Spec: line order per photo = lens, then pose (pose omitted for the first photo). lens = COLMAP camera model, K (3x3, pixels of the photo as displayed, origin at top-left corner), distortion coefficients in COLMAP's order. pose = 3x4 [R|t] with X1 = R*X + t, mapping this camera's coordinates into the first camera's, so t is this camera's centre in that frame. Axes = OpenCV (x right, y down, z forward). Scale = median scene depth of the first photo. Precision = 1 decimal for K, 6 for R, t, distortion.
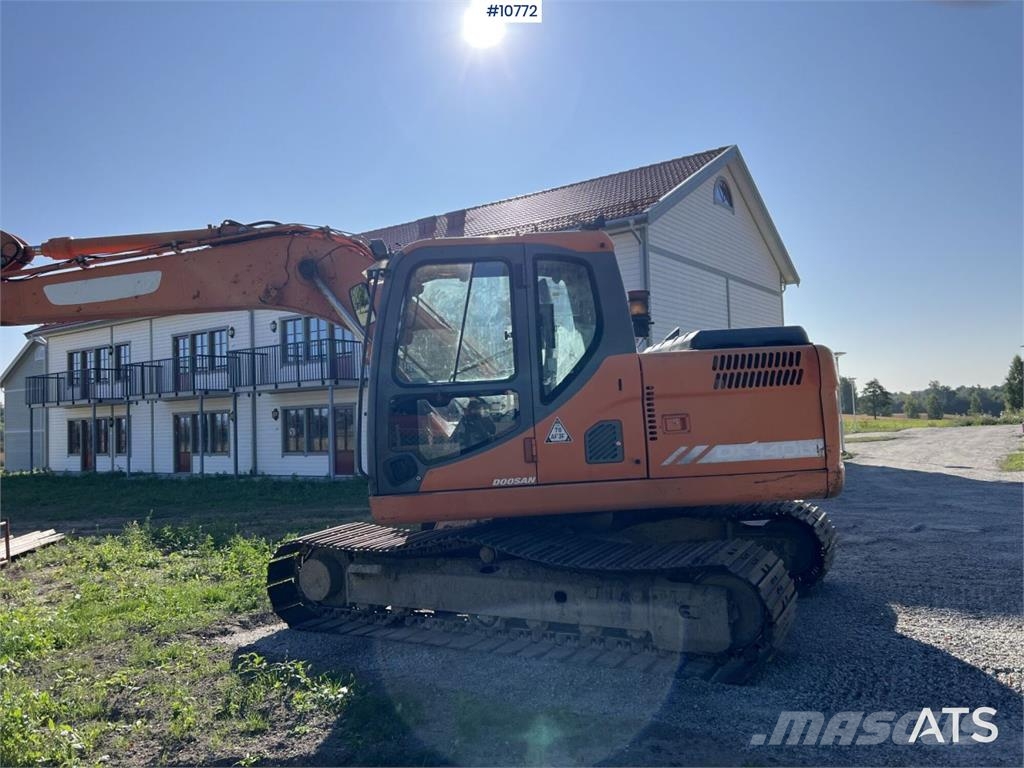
lens RADIAL K [[770.2, 0, 510.5], [0, 770.2, 376.0], [0, 0, 1]] dist [0.060469, -0.069007]
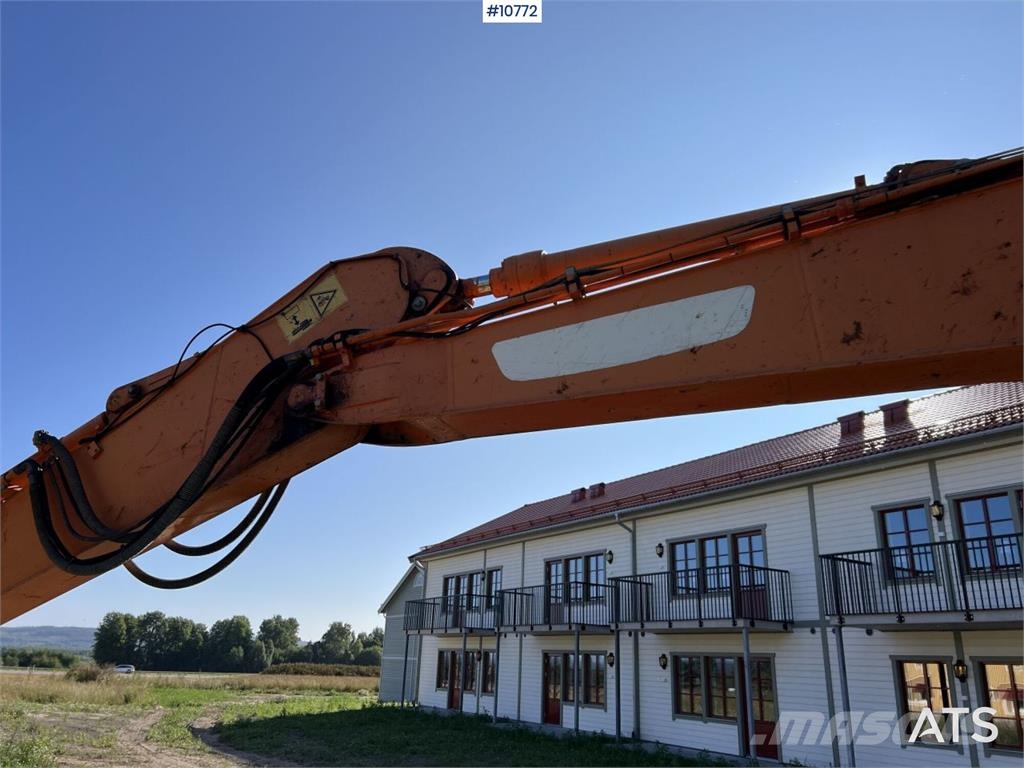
lens RADIAL K [[770.2, 0, 504.9], [0, 770.2, 390.3], [0, 0, 1]] dist [0.060469, -0.069007]
pose [[0.908207, -0.068843, -0.412821, -0.404087], [-0.051503, 0.960497, -0.273483, 0.032873], [0.415341, 0.269641, 0.868784, 0.613865]]
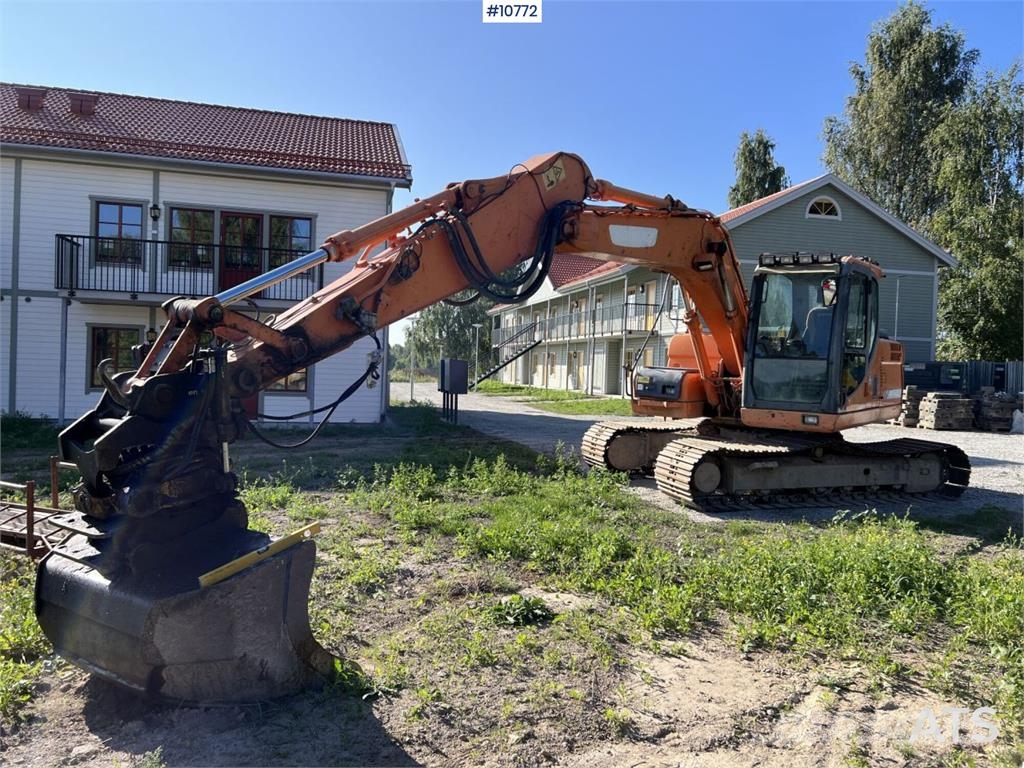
lens RADIAL K [[770.2, 0, 517.3], [0, 770.2, 377.5], [0, 0, 1]] dist [0.060469, -0.069007]
pose [[0.657524, 0.047248, 0.751951, -1.481572], [-0.095587, 0.995198, 0.021051, 0.088278], [-0.747346, -0.085718, 0.658883, 0.354881]]
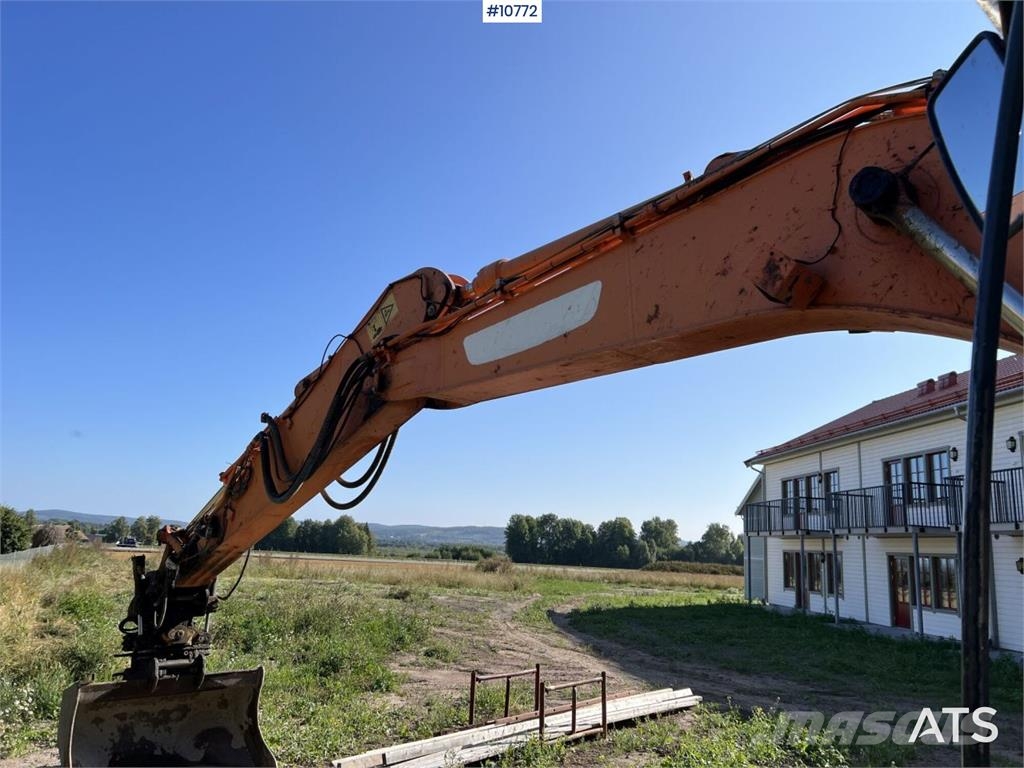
lens RADIAL K [[770.2, 0, 504.4], [0, 770.2, 382.8], [0, 0, 1]] dist [0.060469, -0.069007]
pose [[0.622796, -0.093937, -0.776725, -0.094583], [-0.032587, 0.988790, -0.145713, 0.010497], [0.781705, 0.116060, 0.612753, 0.640177]]
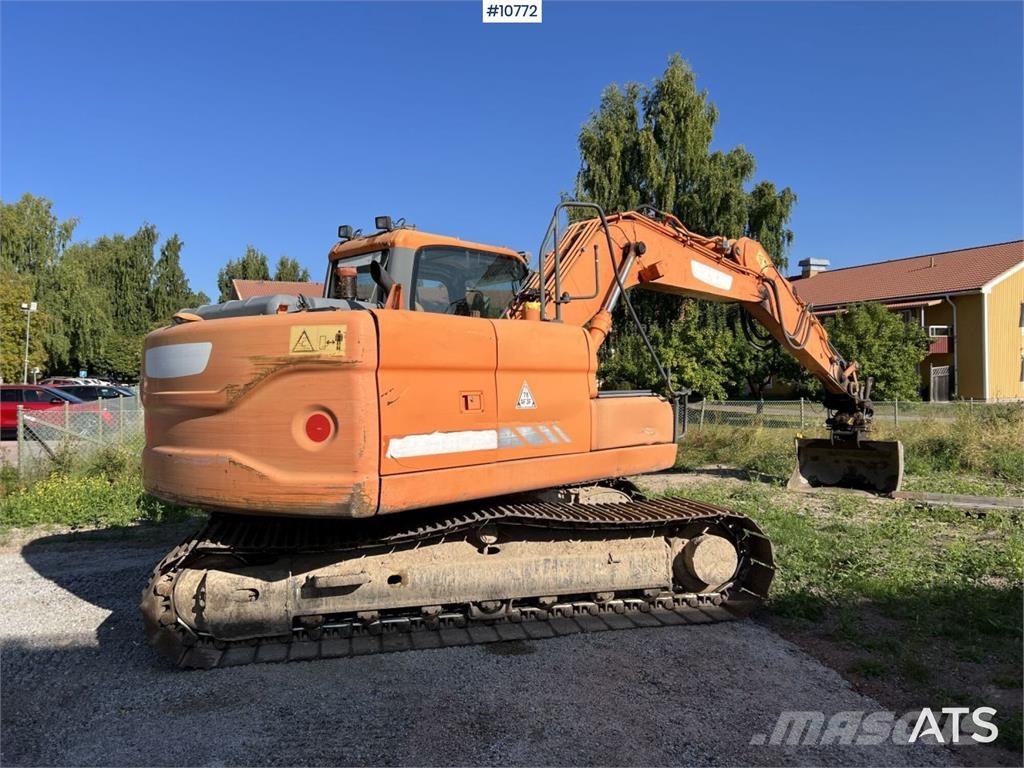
lens RADIAL K [[770.2, 0, 520.2], [0, 770.2, 377.4], [0, 0, 1]] dist [0.060469, -0.069007]
pose [[-0.727794, 0.053481, -0.683707, 0.654464], [0.079806, 0.996786, -0.006981, 0.051408], [0.681136, -0.059645, -0.729723, 1.786770]]
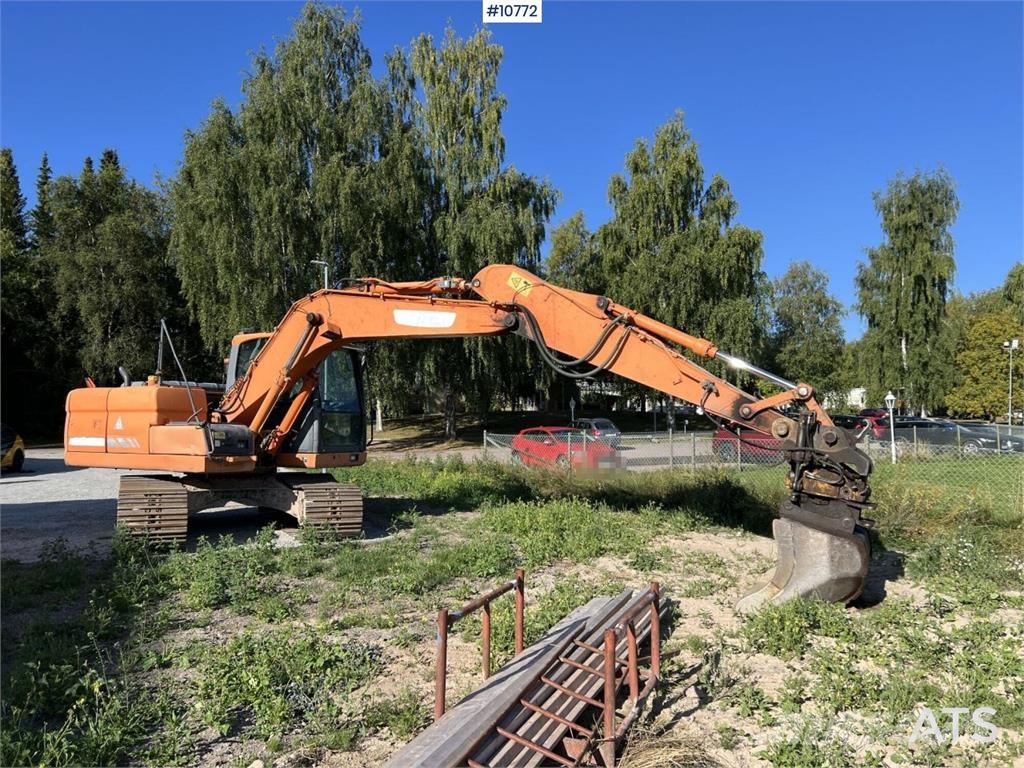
lens RADIAL K [[770.2, 0, 517.9], [0, 770.2, 390.5], [0, 0, 1]] dist [0.060469, -0.069007]
pose [[-0.829189, 0.074270, 0.554013, -1.458190], [0.014090, 0.993596, -0.112112, 0.190462], [-0.558791, -0.085156, -0.824925, 2.115250]]
